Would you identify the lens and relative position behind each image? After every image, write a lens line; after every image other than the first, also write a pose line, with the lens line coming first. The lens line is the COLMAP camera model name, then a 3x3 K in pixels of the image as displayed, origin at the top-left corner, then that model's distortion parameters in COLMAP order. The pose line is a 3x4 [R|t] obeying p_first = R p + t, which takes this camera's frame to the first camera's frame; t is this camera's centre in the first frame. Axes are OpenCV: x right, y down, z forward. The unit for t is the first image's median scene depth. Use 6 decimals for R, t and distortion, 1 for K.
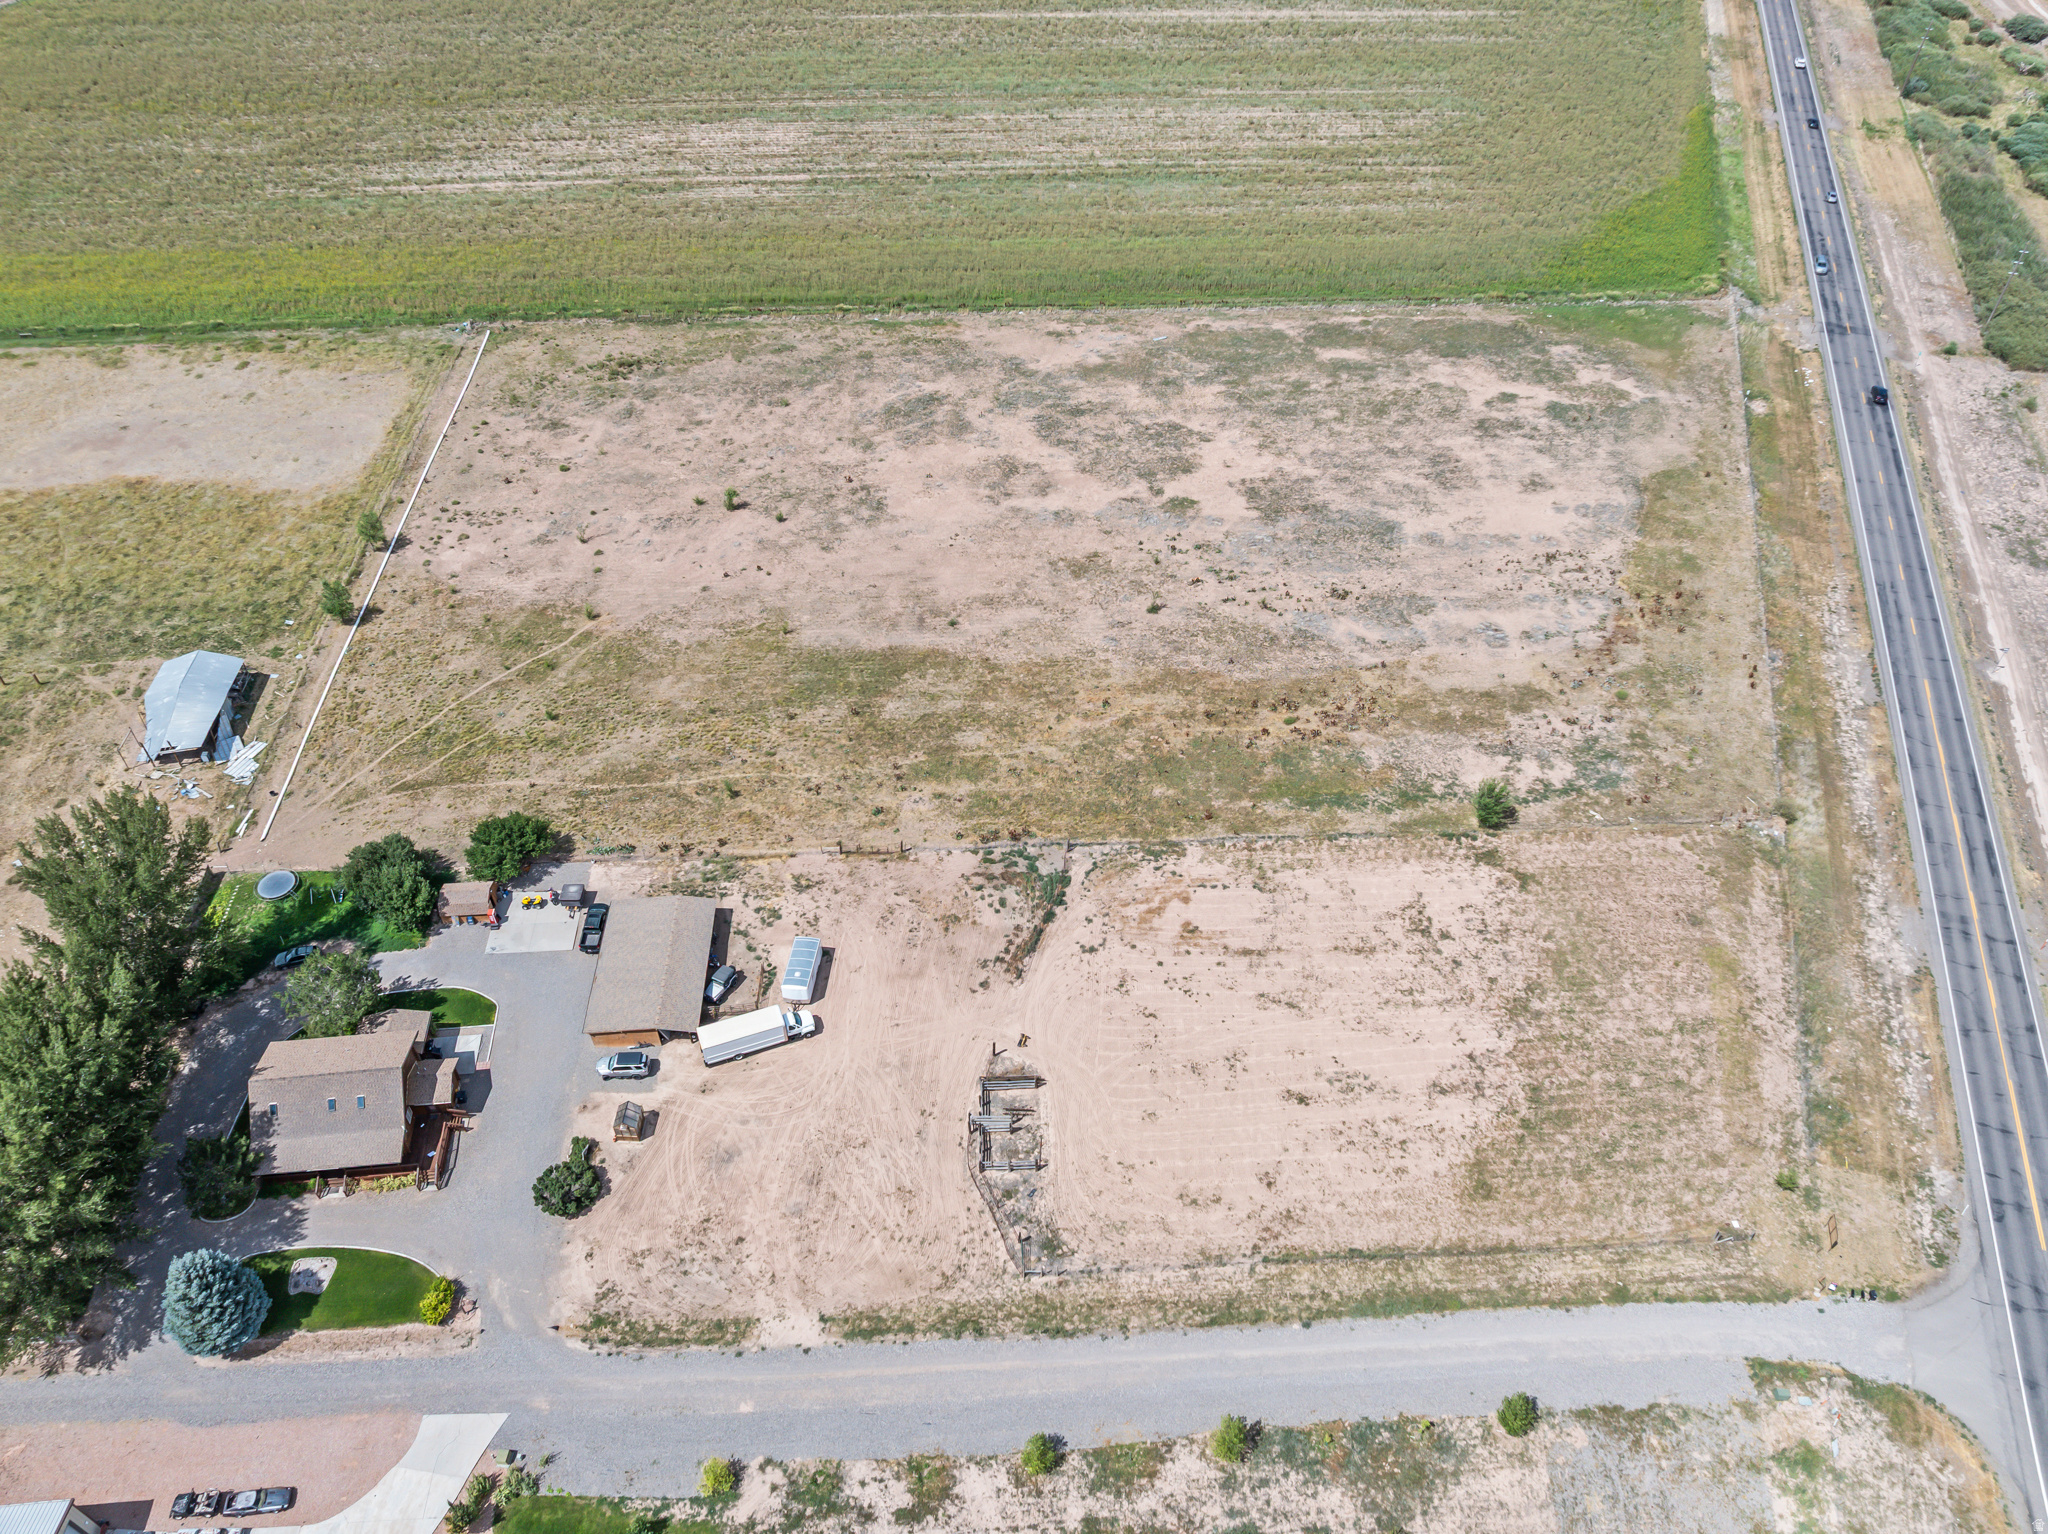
lens RADIAL K [[1447.7, 0, 1034.7], [0, 1447.7, 763.3], [0, 0, 1]] dist [-0.029928, -0.016261]
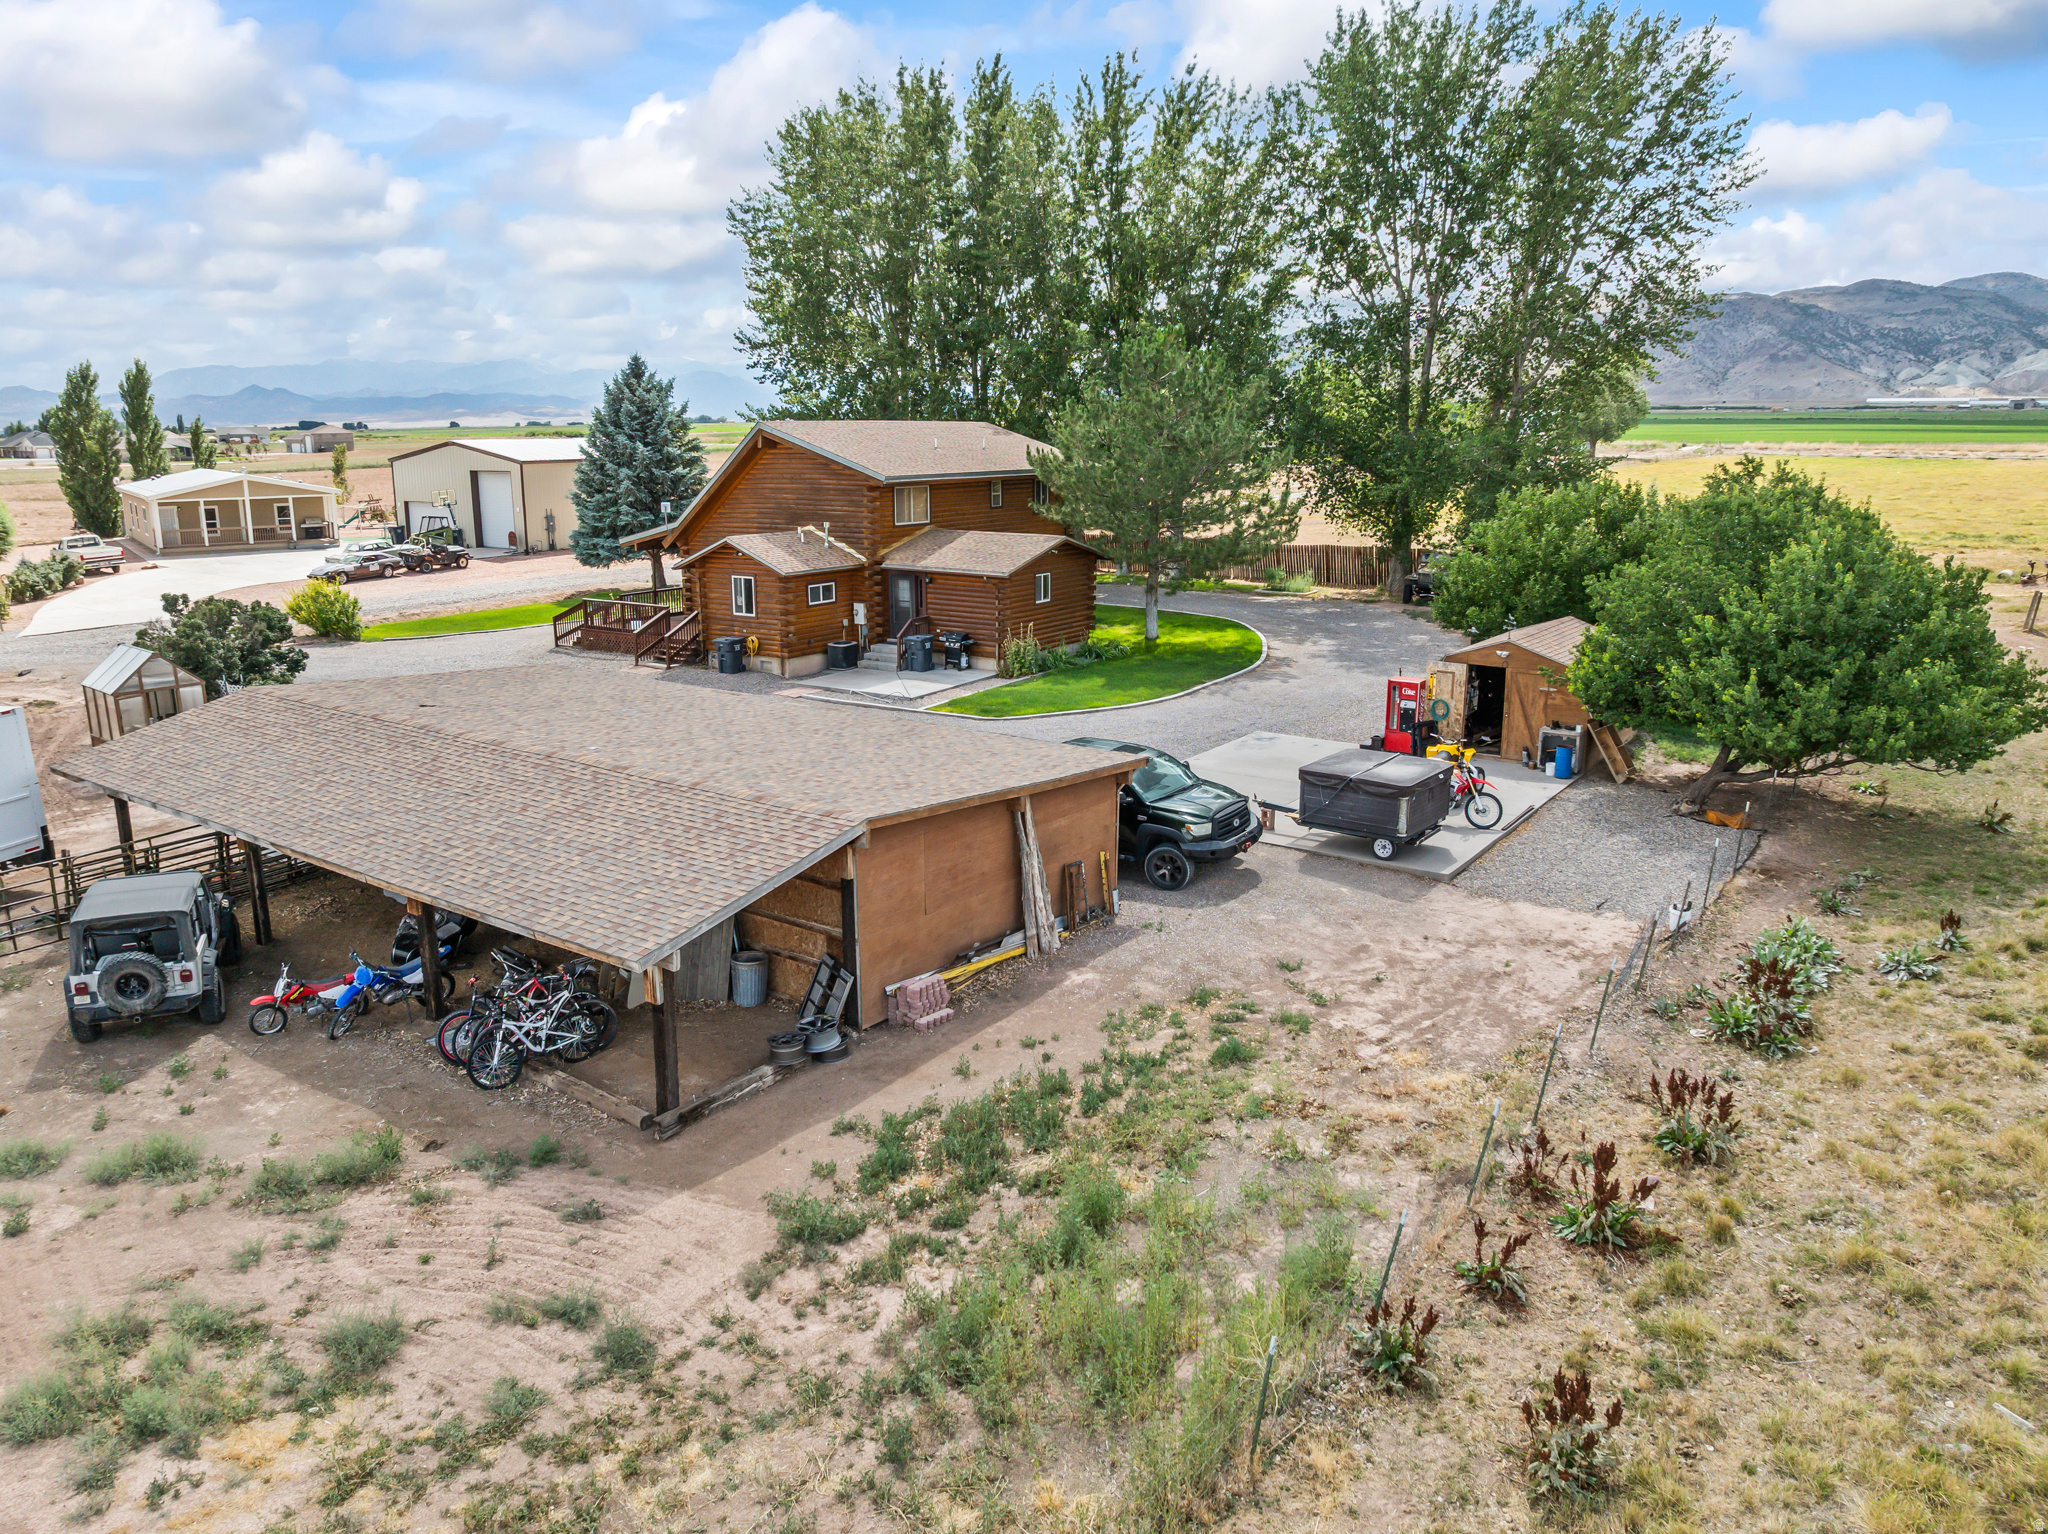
lens RADIAL K [[1450.6, 0, 1034.8], [0, 1450.6, 758.4], [0, 0, 1]] dist [-0.038420, 0.002736]
pose [[-0.632562, 0.178427, -0.753677, -0.156079], [-0.527876, 0.612757, 0.588112, 0.005412], [0.566756, 0.769865, -0.293420, 1.009904]]
